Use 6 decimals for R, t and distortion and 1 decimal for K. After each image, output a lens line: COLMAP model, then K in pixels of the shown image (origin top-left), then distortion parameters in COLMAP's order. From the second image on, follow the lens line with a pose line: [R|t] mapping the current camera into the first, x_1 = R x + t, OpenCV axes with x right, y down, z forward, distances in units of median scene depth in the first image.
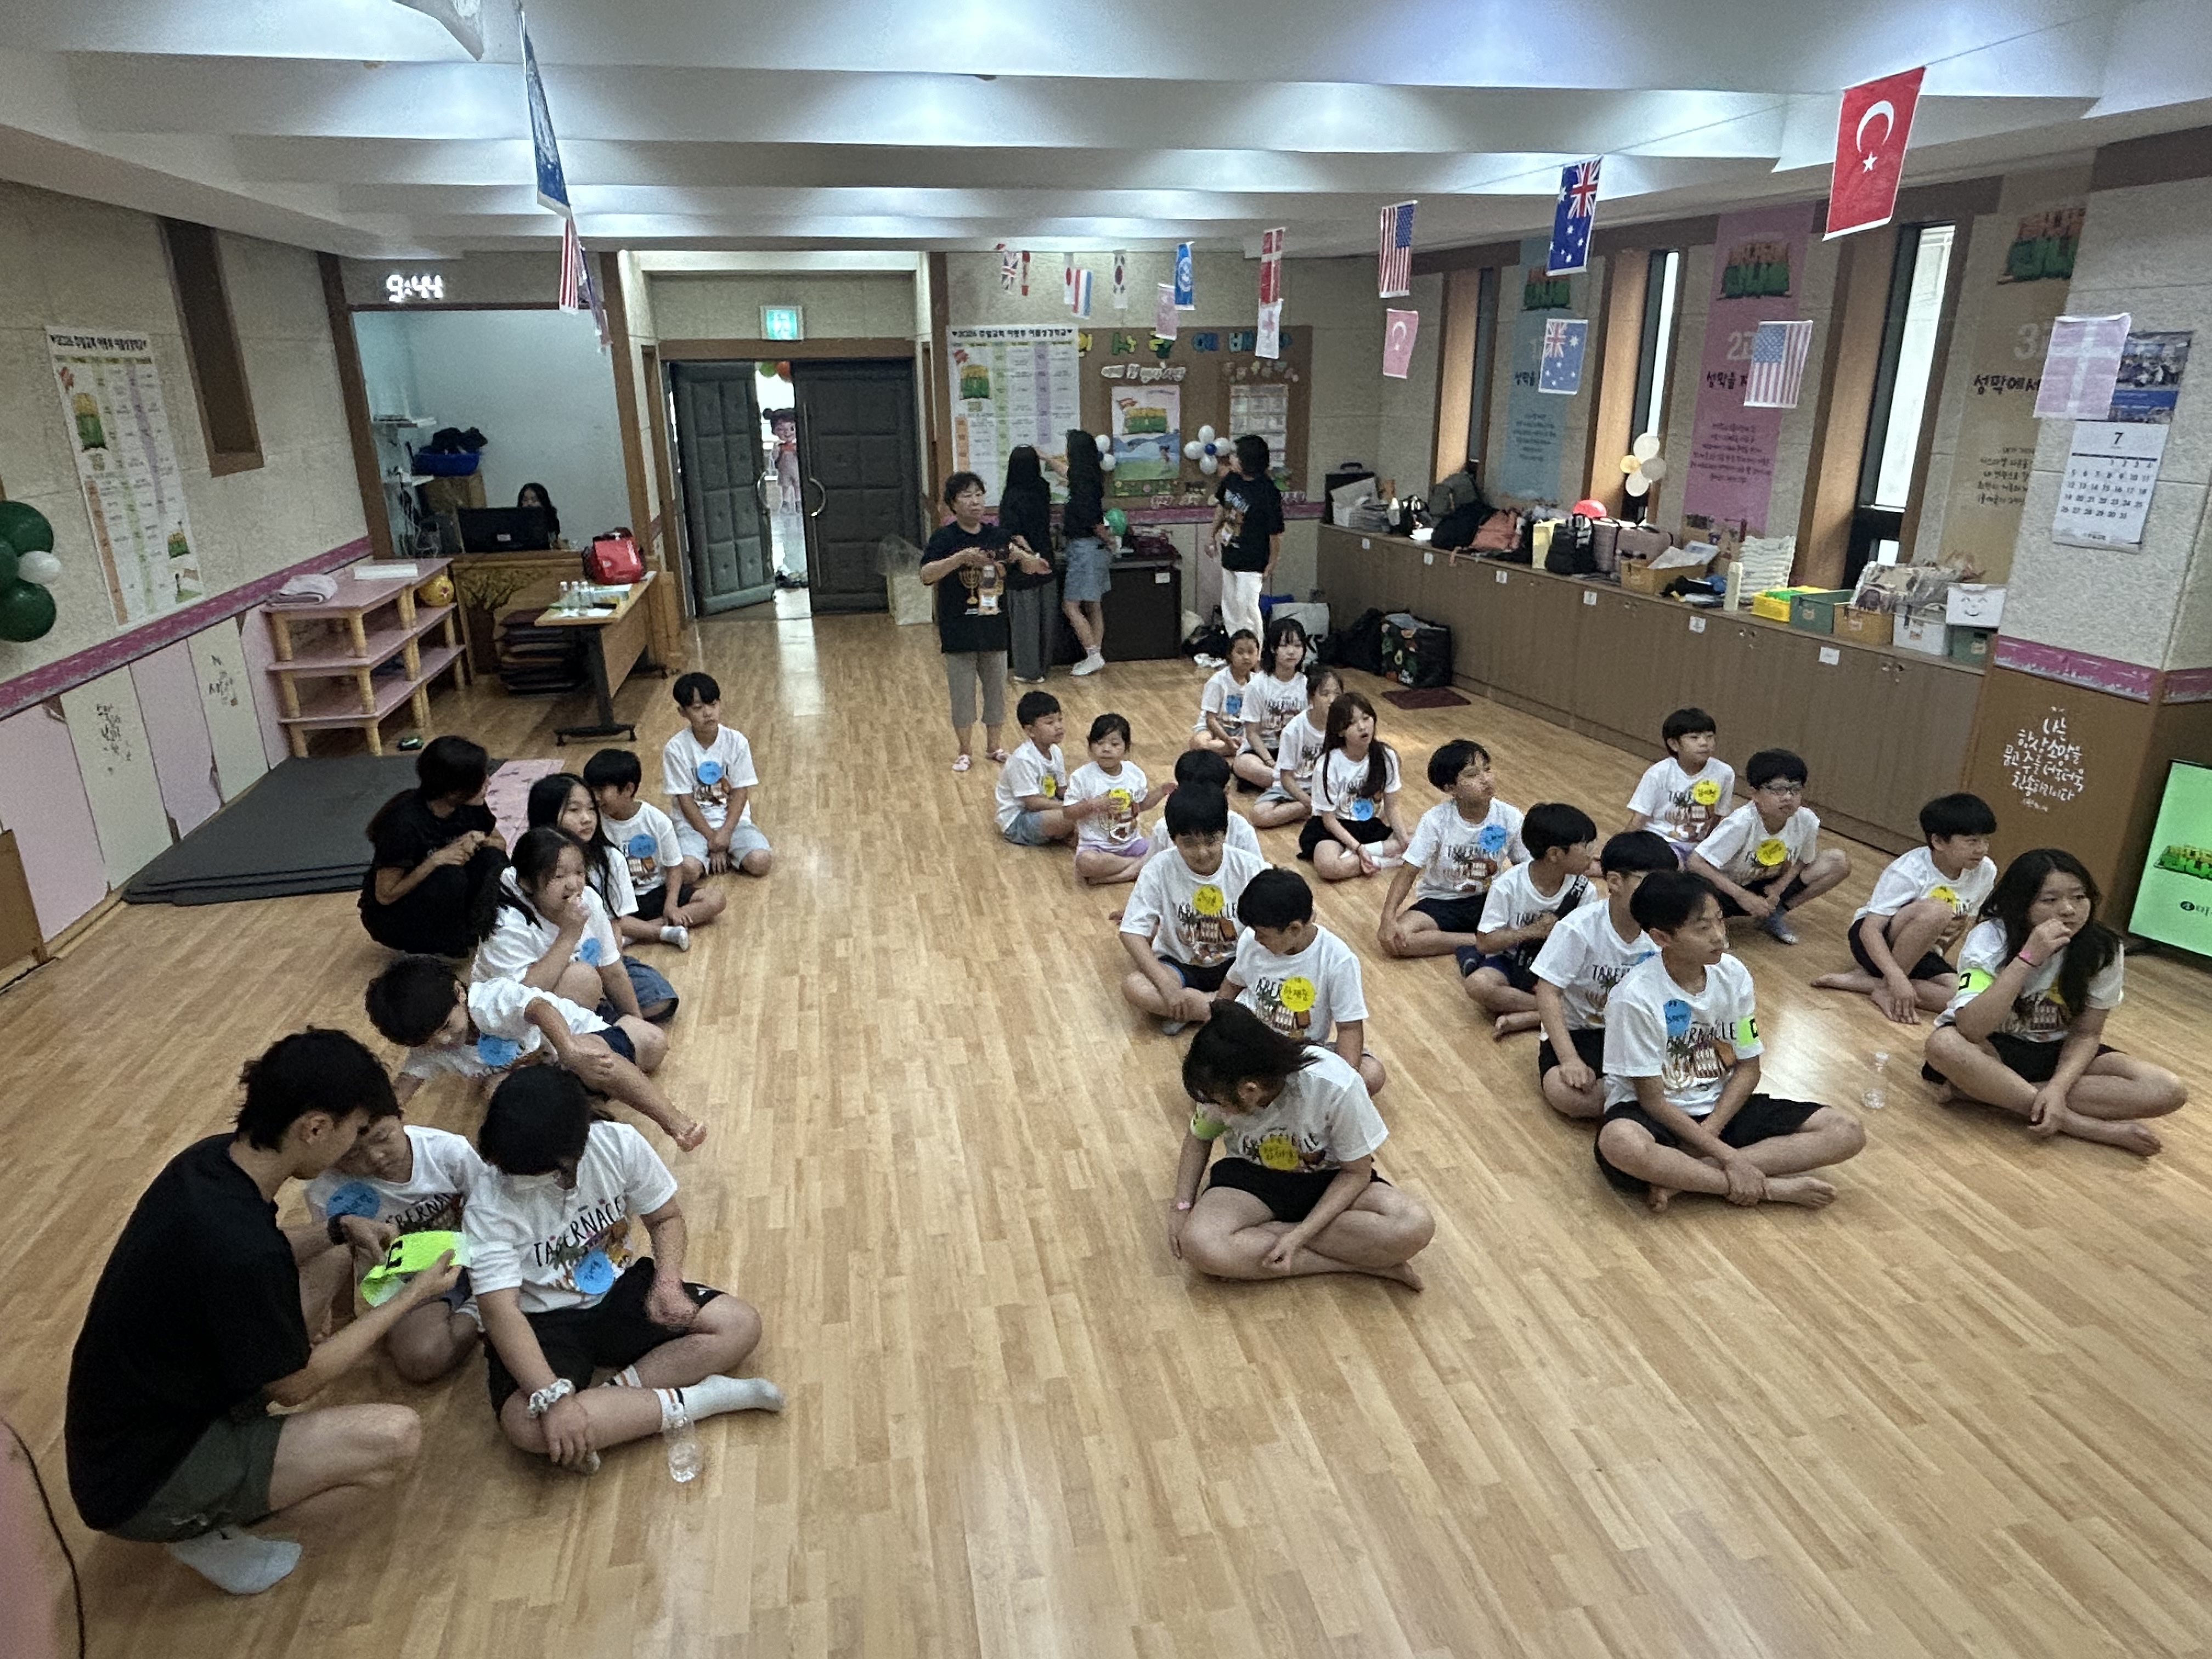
lens RADIAL K [[1347.4, 0, 1106.6], [0, 1347.4, 836.4], [0, 0, 1]] dist [0.006619, 0.001394]
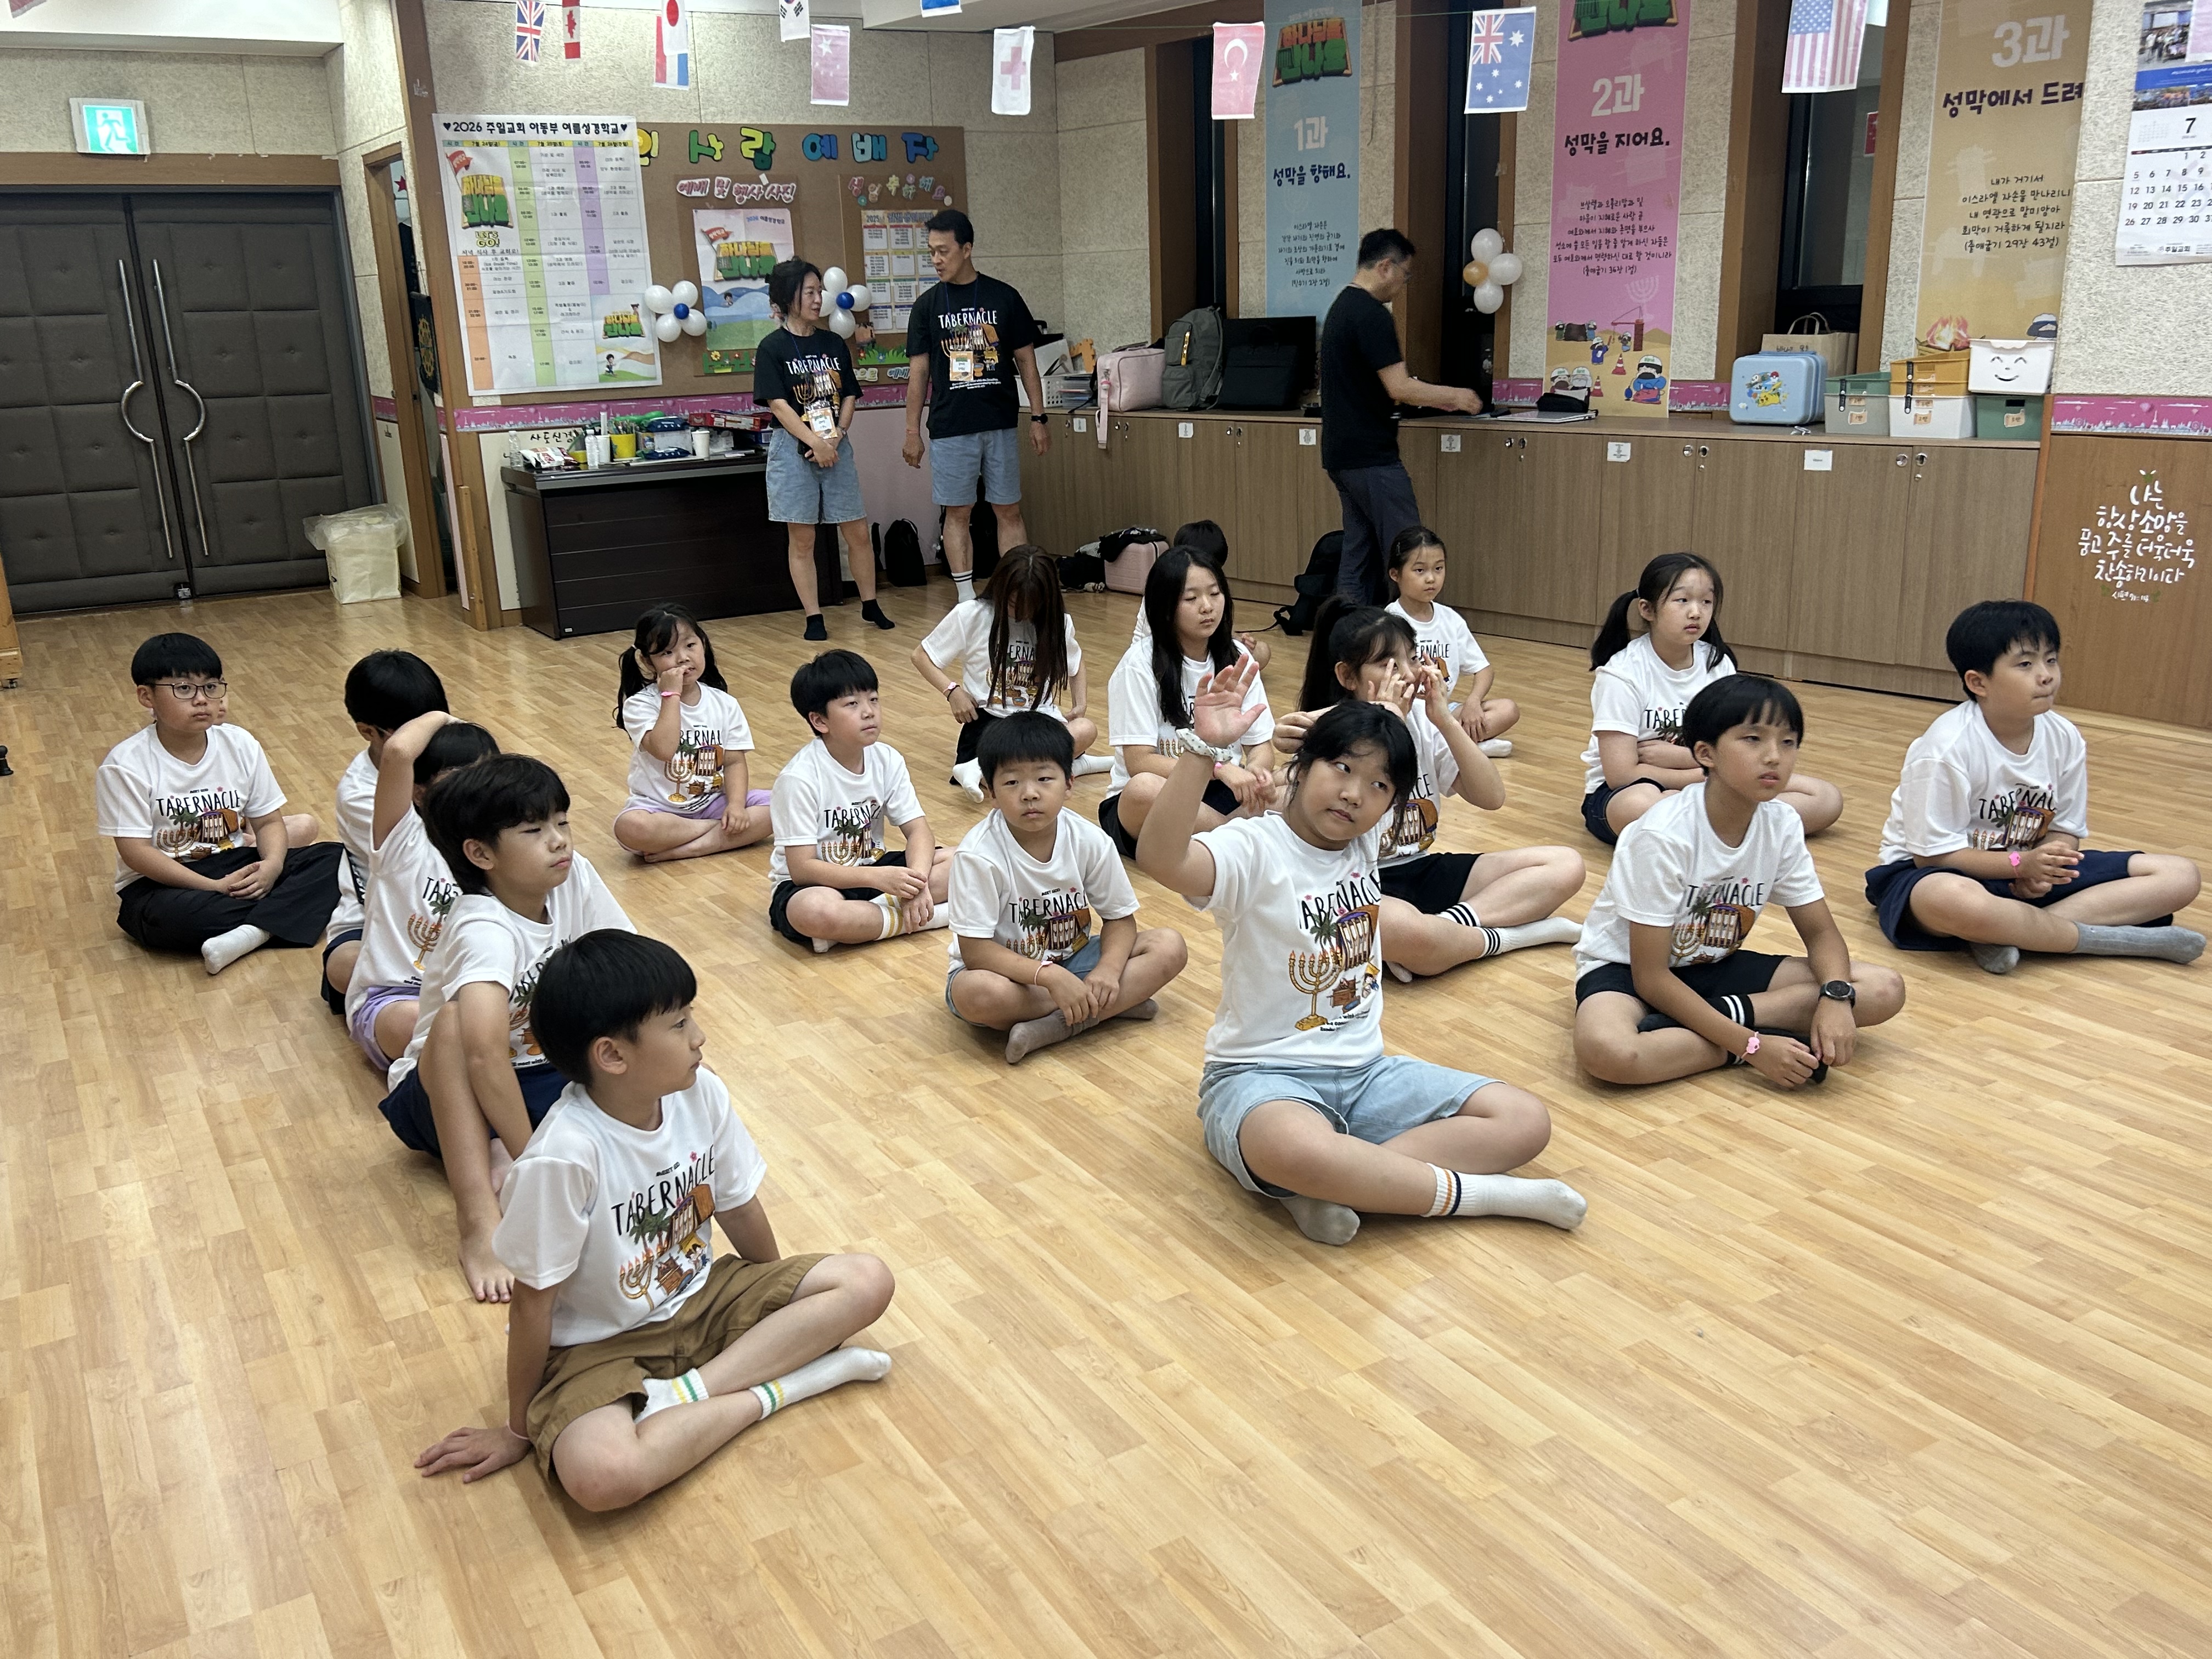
lens RADIAL K [[1860.2, 0, 1116.0], [0, 1860.2, 829.4], [0, 0, 1]] dist [0.030071, 0.002515]
pose [[0.943493, -0.114713, 0.310905, -0.180593], [0.133399, 0.990277, -0.039443, 0.057365], [-0.303357, 0.078688, 0.949622, 0.101795]]
